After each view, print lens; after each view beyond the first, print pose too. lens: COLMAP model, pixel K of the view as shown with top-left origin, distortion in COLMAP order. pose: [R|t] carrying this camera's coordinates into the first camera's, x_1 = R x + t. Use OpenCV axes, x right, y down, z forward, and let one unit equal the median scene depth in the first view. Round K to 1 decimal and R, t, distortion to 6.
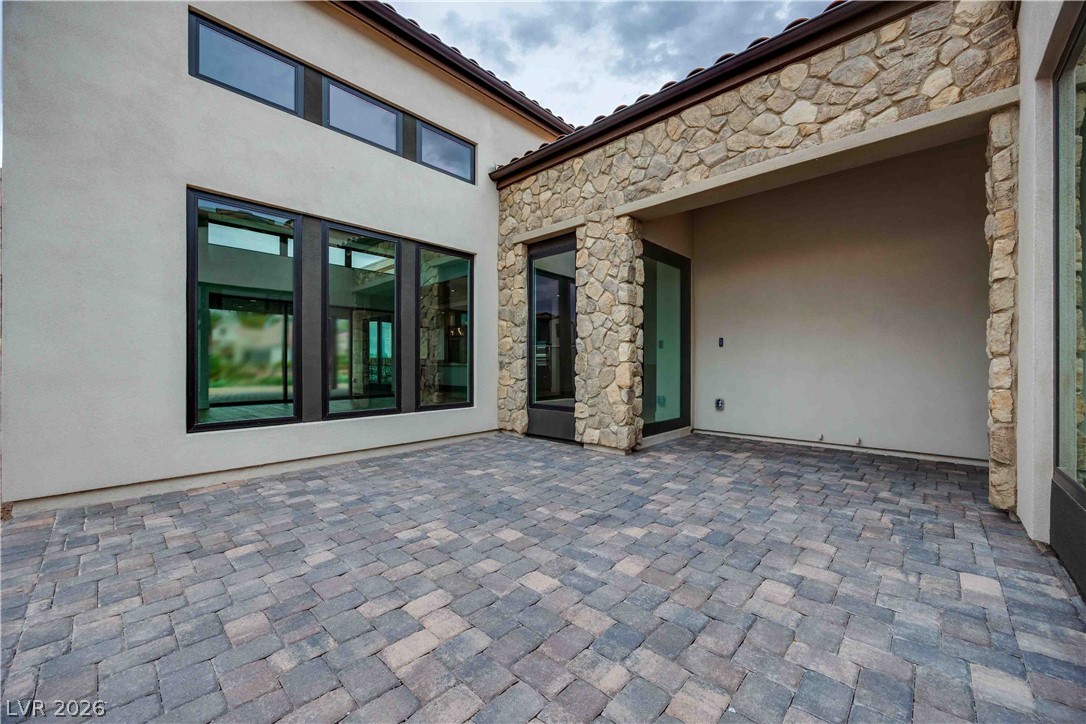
lens RADIAL K [[417.2, 0, 562.5], [0, 417.2, 364.0], [0, 0, 1]] dist [0.000128, 0.000048]
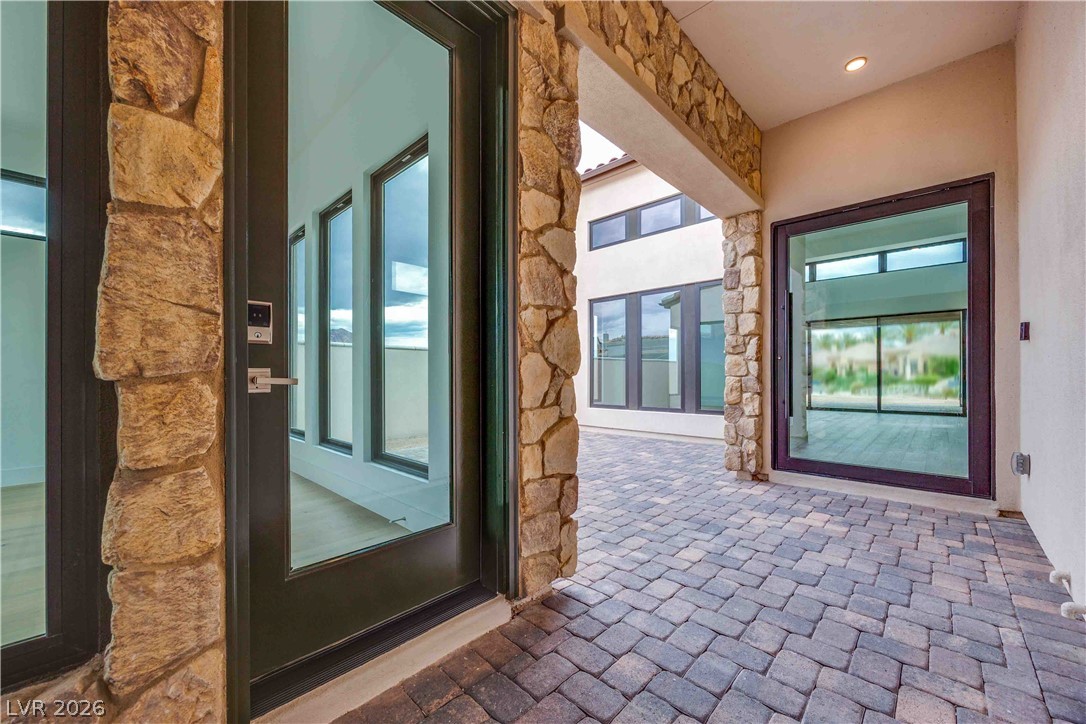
lens RADIAL K [[422.9, 0, 537.3], [0, 422.9, 369.5], [0, 0, 1]] dist [-0.001270, -0.000046]
pose [[-0.038862, -0.013594, -0.999152, 1.085517], [0.003191, 0.999901, -0.013728, -0.007163], [0.999239, -0.003722, -0.038815, 0.603079]]
